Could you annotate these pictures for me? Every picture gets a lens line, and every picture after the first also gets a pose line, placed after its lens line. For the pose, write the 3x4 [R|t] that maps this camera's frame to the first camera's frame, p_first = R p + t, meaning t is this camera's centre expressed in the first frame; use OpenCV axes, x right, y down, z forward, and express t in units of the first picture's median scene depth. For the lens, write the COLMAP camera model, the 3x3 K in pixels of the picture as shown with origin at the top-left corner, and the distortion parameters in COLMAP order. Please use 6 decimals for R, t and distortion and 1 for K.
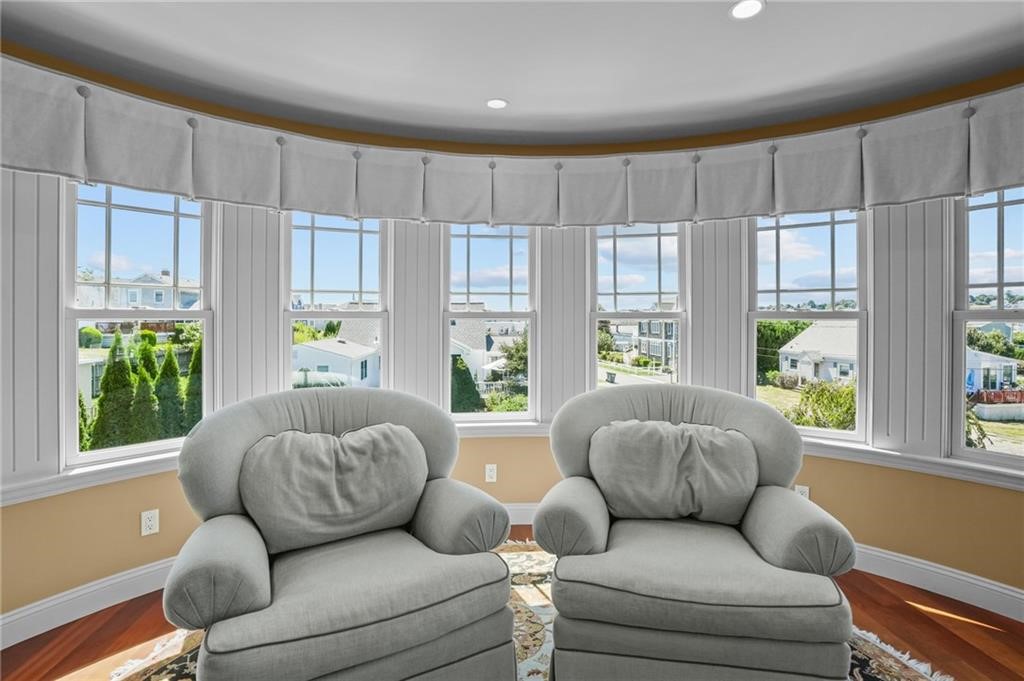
lens RADIAL K [[492.8, 0, 513.3], [0, 492.8, 321.8], [0, 0, 1]] dist [-0.039197, 0.001222]
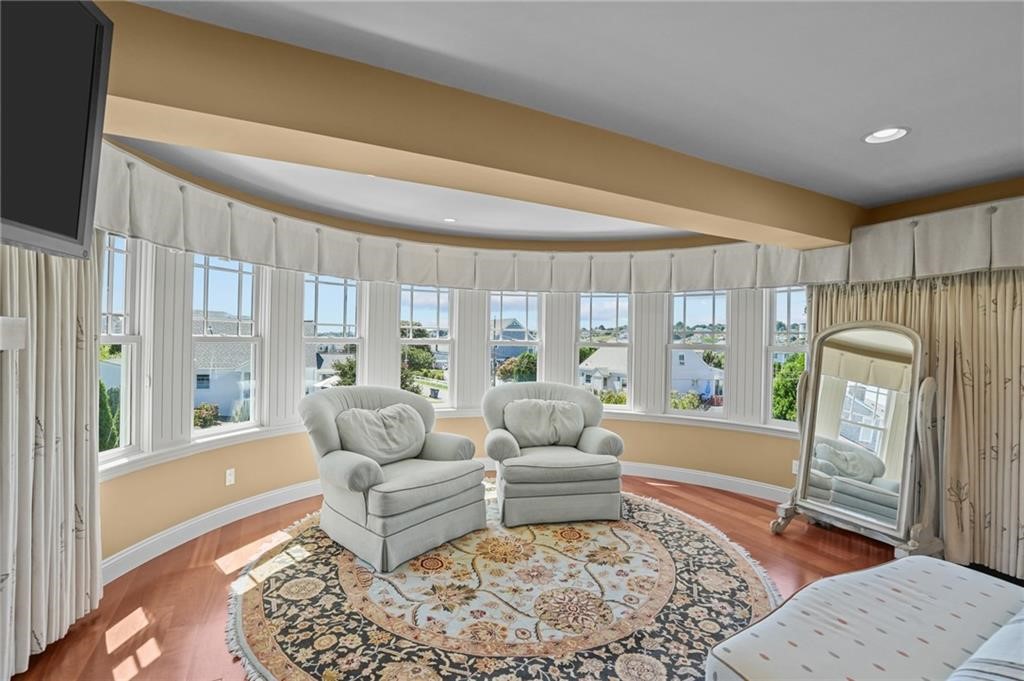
lens RADIAL K [[477.0, 0, 512.0], [0, 477.0, 340.5], [0, 0, 1]] dist [-0.001213, 0.000018]
pose [[0.933899, 0.016495, 0.357157, -0.460412], [-0.016457, 0.999860, -0.003147, -0.022345], [-0.357158, -0.002938, 0.934039, -0.707243]]
